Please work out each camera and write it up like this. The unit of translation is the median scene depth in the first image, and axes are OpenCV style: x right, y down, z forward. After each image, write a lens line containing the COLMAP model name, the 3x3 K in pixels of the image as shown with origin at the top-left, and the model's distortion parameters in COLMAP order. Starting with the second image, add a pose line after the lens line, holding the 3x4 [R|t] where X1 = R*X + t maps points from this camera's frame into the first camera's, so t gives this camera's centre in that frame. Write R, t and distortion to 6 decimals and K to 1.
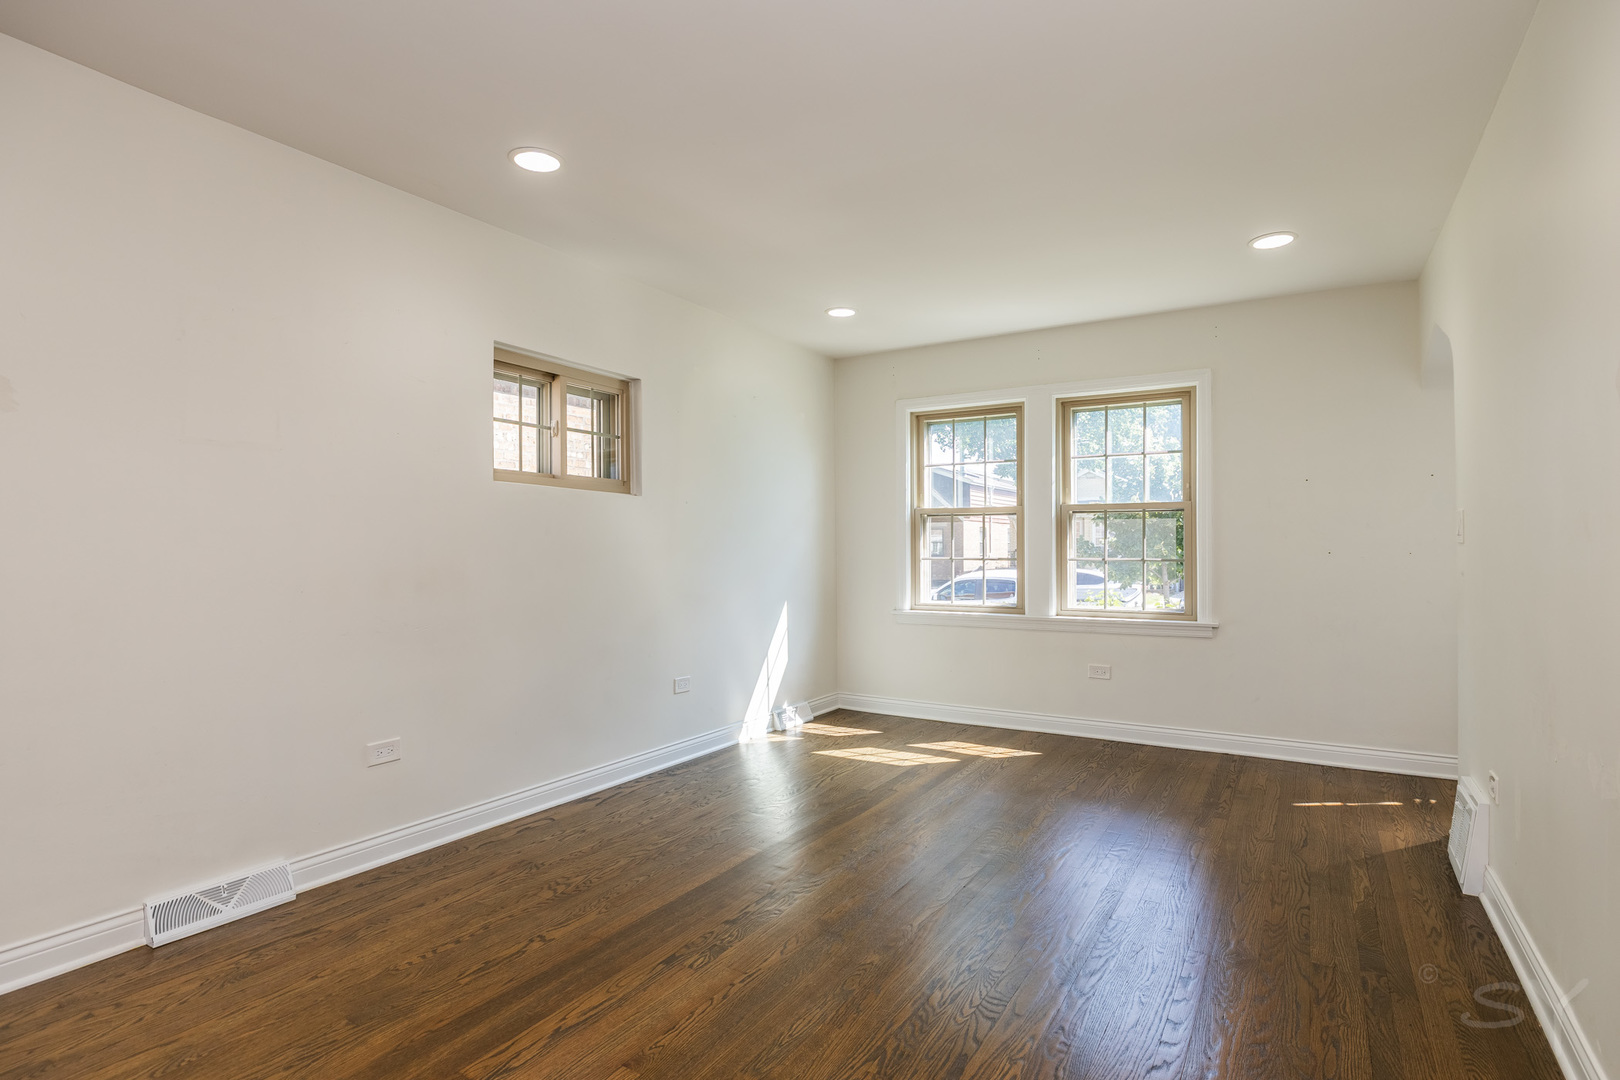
lens RADIAL K [[803.6, 0, 810.0], [0, 803.6, 540.0], [0, 0, 1]] dist [-0.000290, -0.000795]
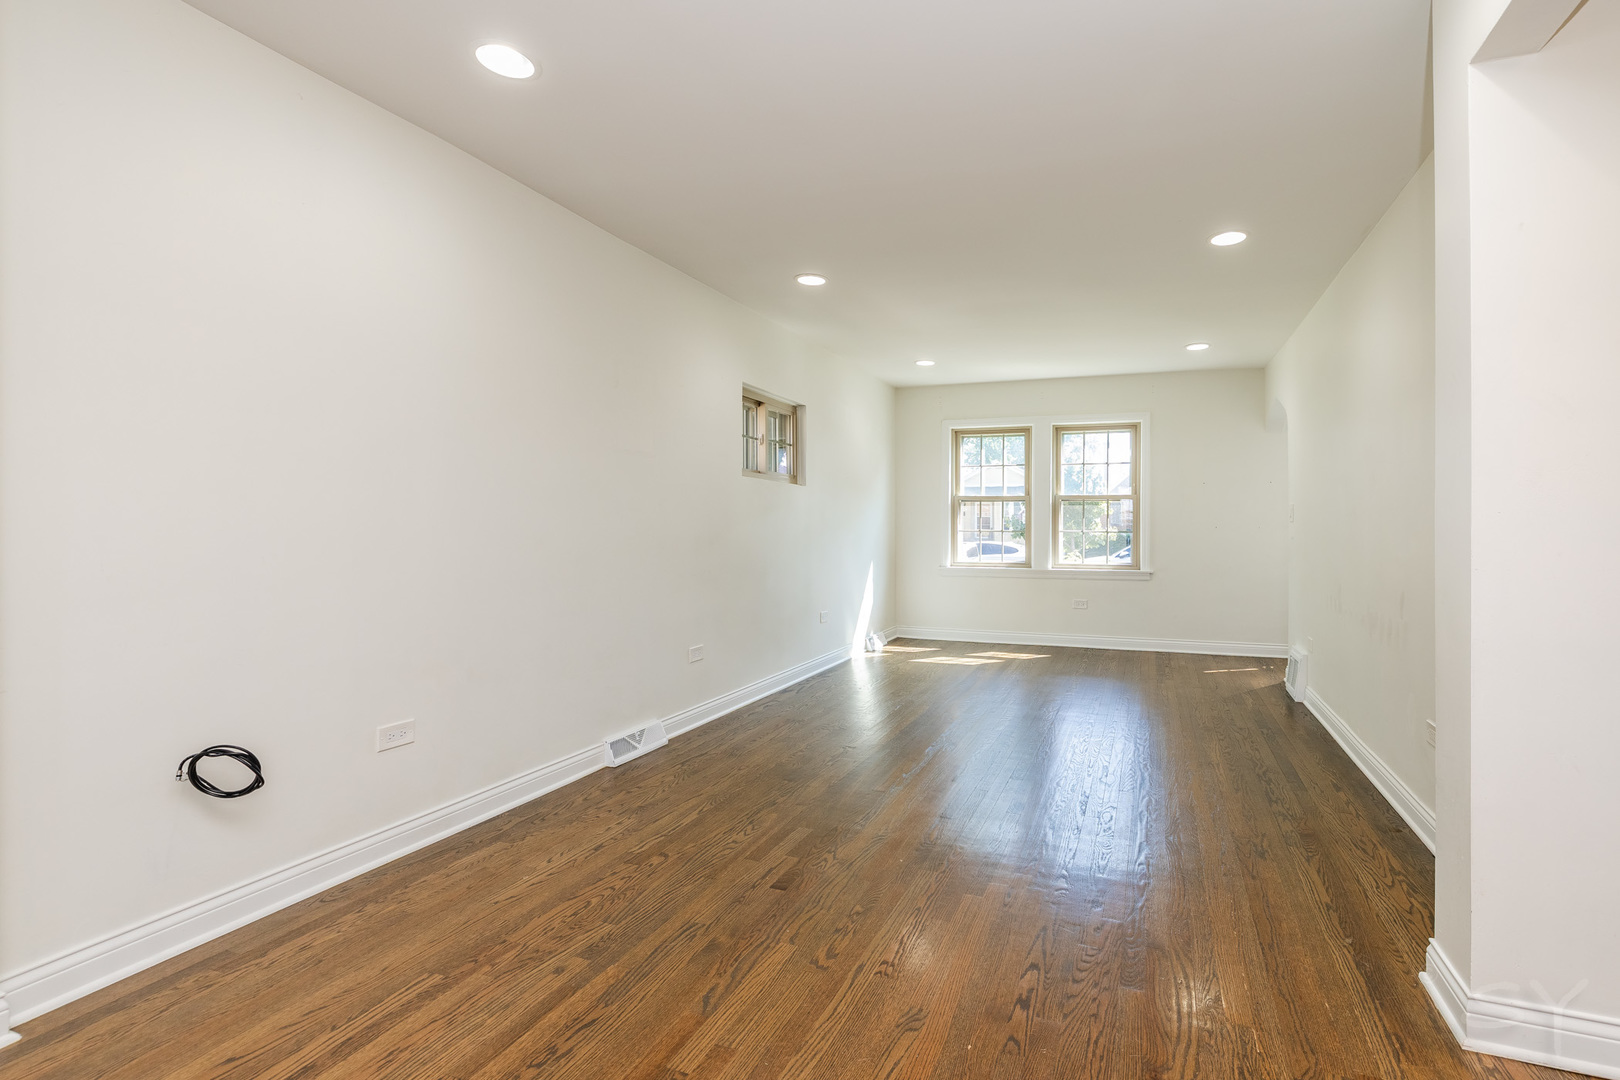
lens RADIAL K [[708.1, 0, 918.8], [0, 708.1, 518.8], [0, 0, 1]] dist [-0.000284, 0.000005]
pose [[0.971102, 0.006727, 0.238569, -0.333208], [-0.006877, 0.999976, -0.000205, 0.003709], [-0.238565, -0.001441, 0.971125, -0.307278]]
